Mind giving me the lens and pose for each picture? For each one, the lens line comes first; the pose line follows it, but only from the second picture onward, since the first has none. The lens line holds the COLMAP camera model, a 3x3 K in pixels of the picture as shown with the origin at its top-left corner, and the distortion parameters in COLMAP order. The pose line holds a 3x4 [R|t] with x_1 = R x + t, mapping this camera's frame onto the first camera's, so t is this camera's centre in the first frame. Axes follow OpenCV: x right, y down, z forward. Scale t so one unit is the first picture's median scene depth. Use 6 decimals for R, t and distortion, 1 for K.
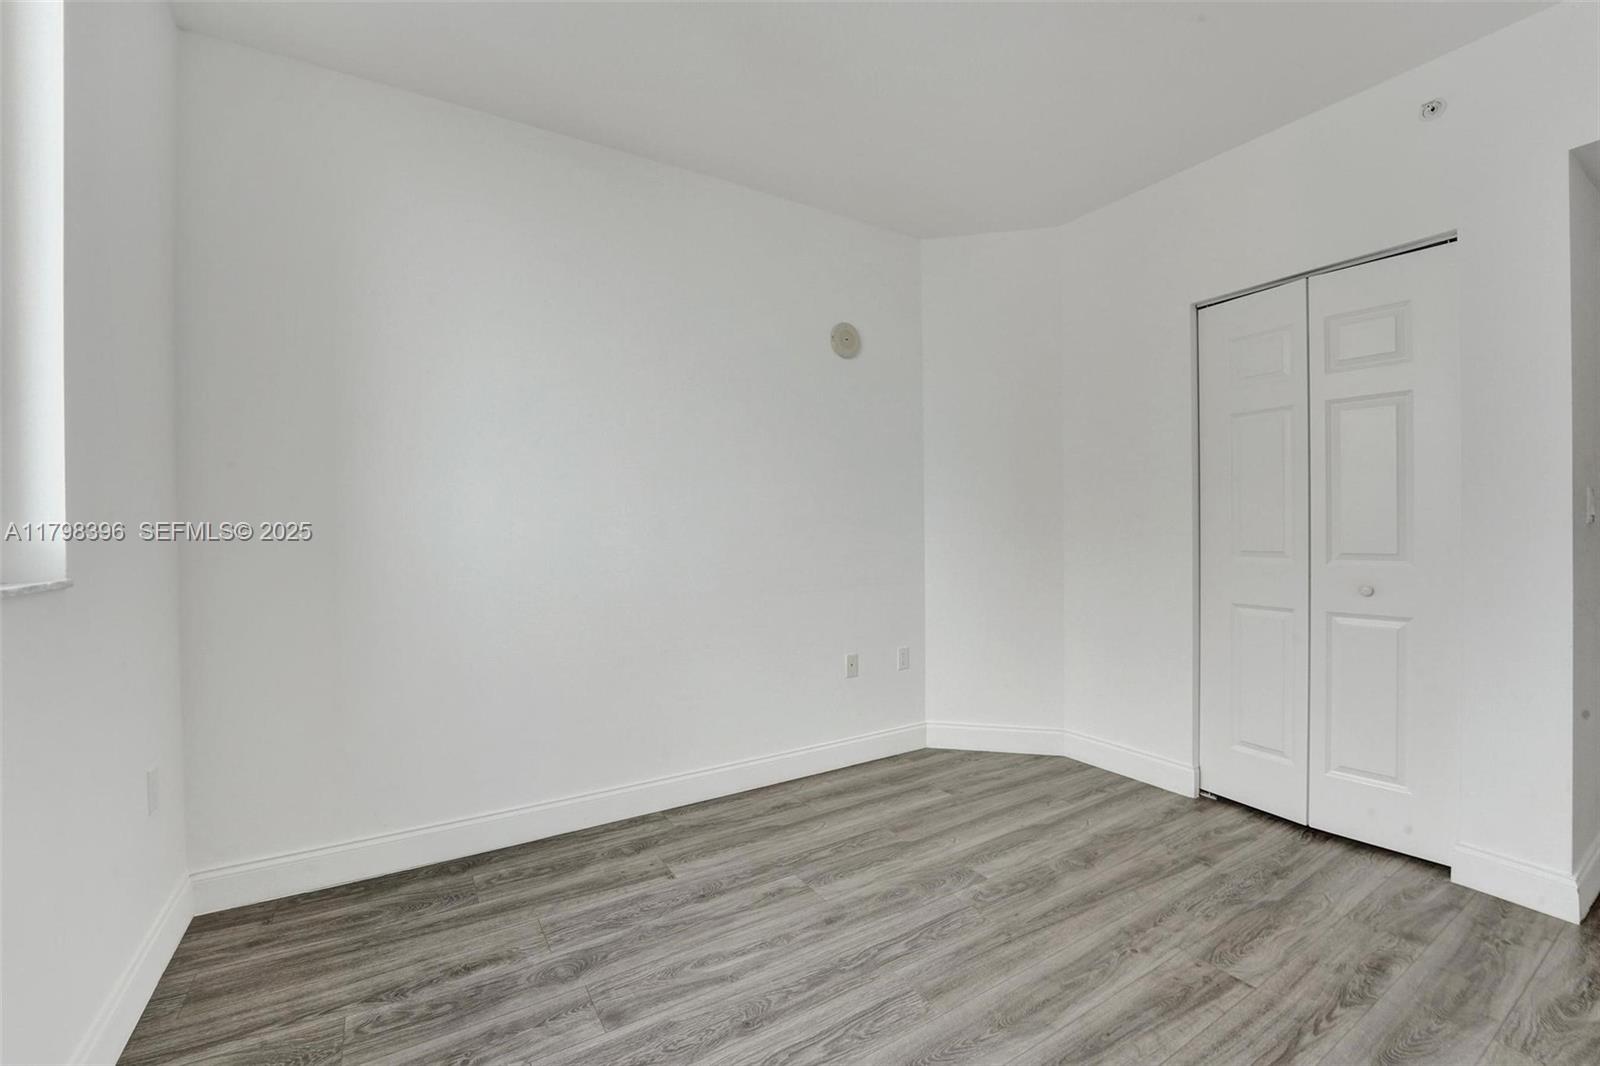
lens RADIAL K [[687.6, 0, 803.7], [0, 687.6, 526.6], [0, 0, 1]] dist [-0.024850, 0.000418]
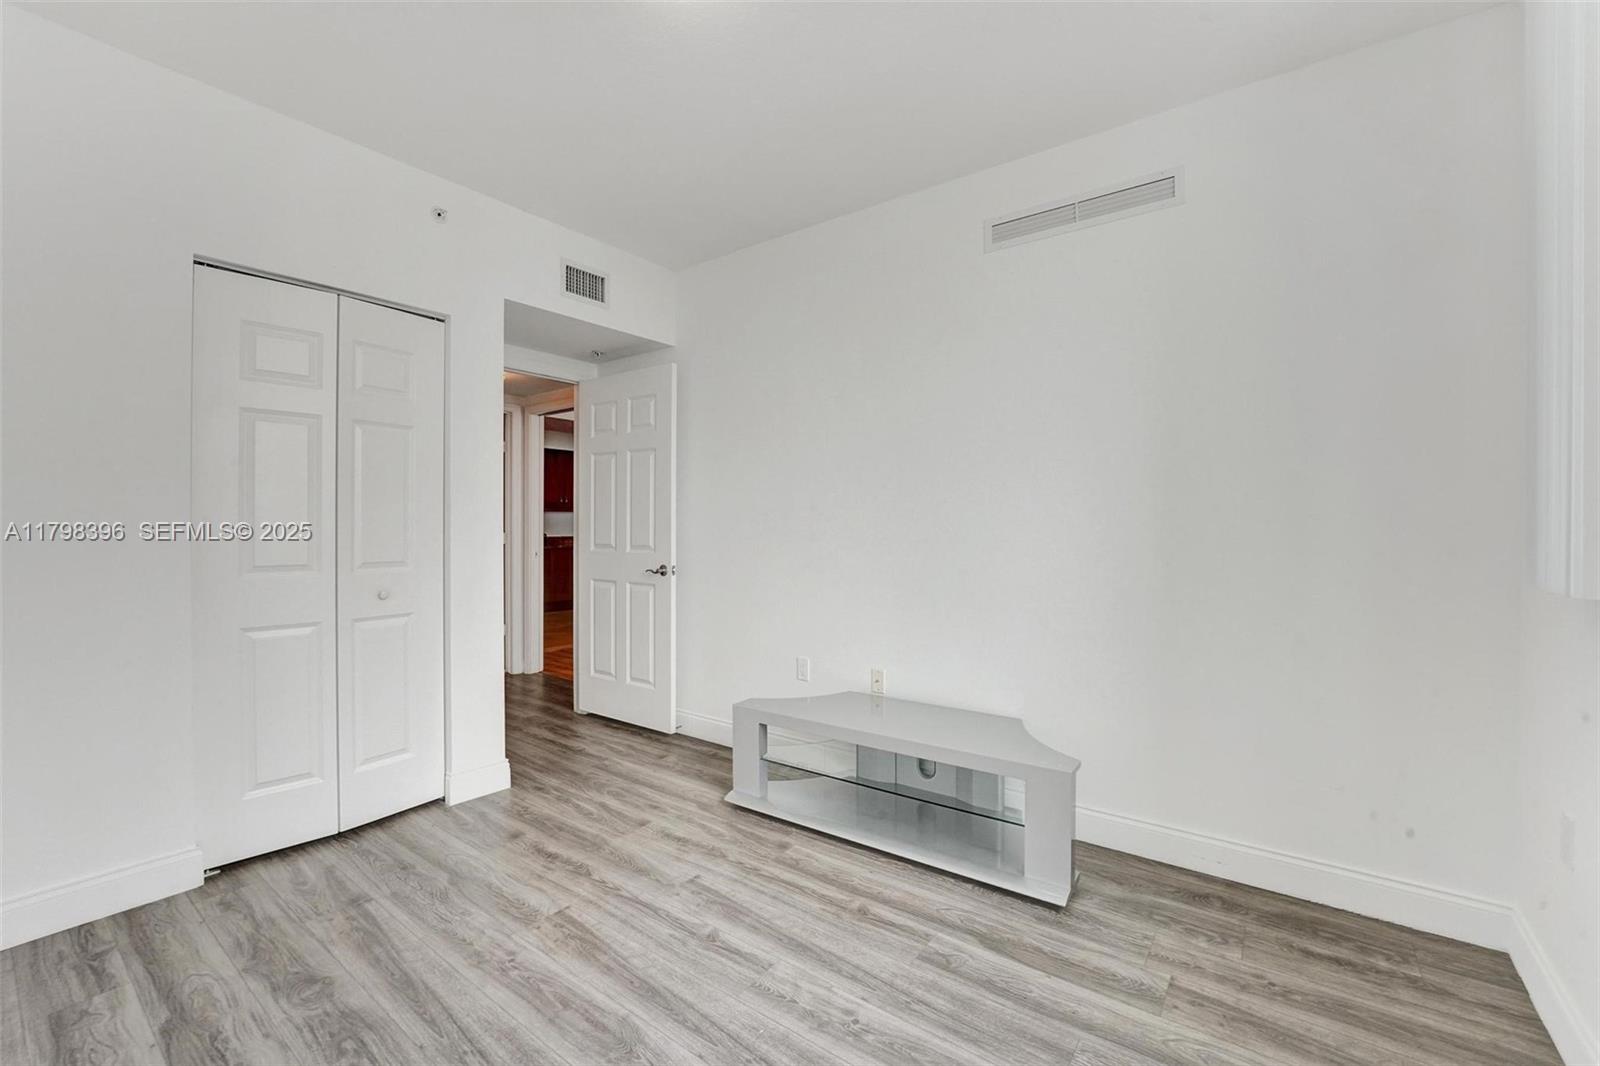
lens RADIAL K [[687.6, 0, 803.7], [0, 687.6, 526.6], [0, 0, 1]] dist [-0.024850, 0.000418]
pose [[-0.371577, -0.002463, 0.928399, -0.527636], [0.005275, 0.999975, 0.004764, -0.022448], [-0.928387, 0.006667, -0.371554, 0.828586]]
